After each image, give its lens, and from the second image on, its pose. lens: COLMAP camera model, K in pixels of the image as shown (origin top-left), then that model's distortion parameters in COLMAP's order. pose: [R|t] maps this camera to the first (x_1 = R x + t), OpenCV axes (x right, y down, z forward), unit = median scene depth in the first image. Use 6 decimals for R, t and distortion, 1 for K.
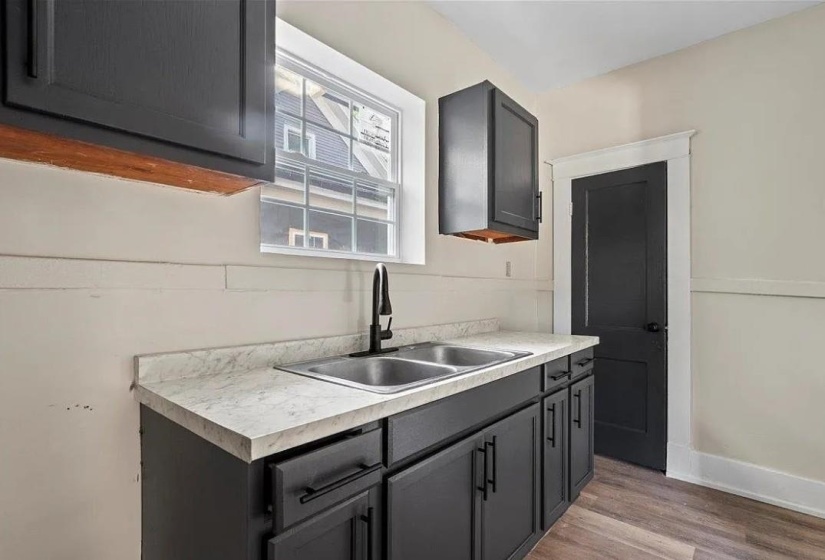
lens RADIAL K [[398.8, 0, 437.7], [0, 398.8, 286.5], [0, 0, 1]] dist [-0.018347, 0.002394]
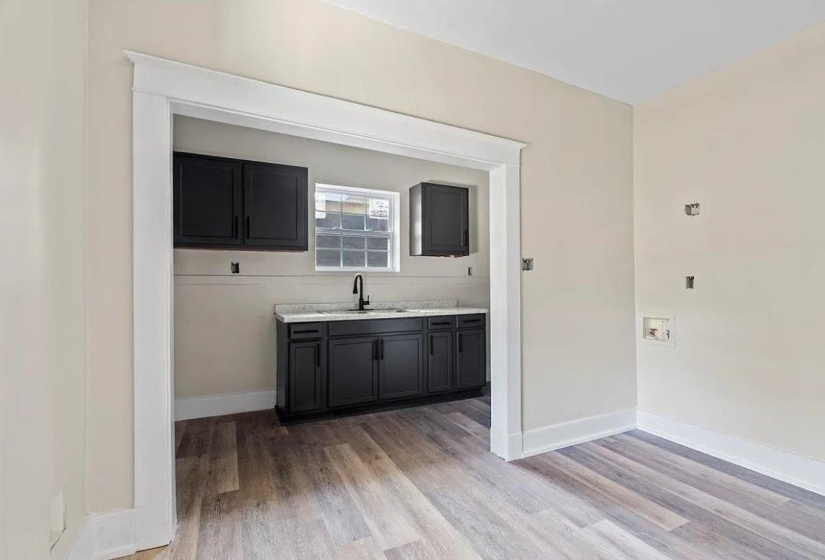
lens RADIAL K [[398.8, 0, 442.7], [0, 398.8, 276.0], [0, 0, 1]] dist [-0.018347, 0.002394]
pose [[0.919771, -0.009479, -0.392341, 0.992228], [0.008066, 0.999954, -0.005251, -0.020057], [0.392373, 0.001665, 0.919805, -0.824405]]
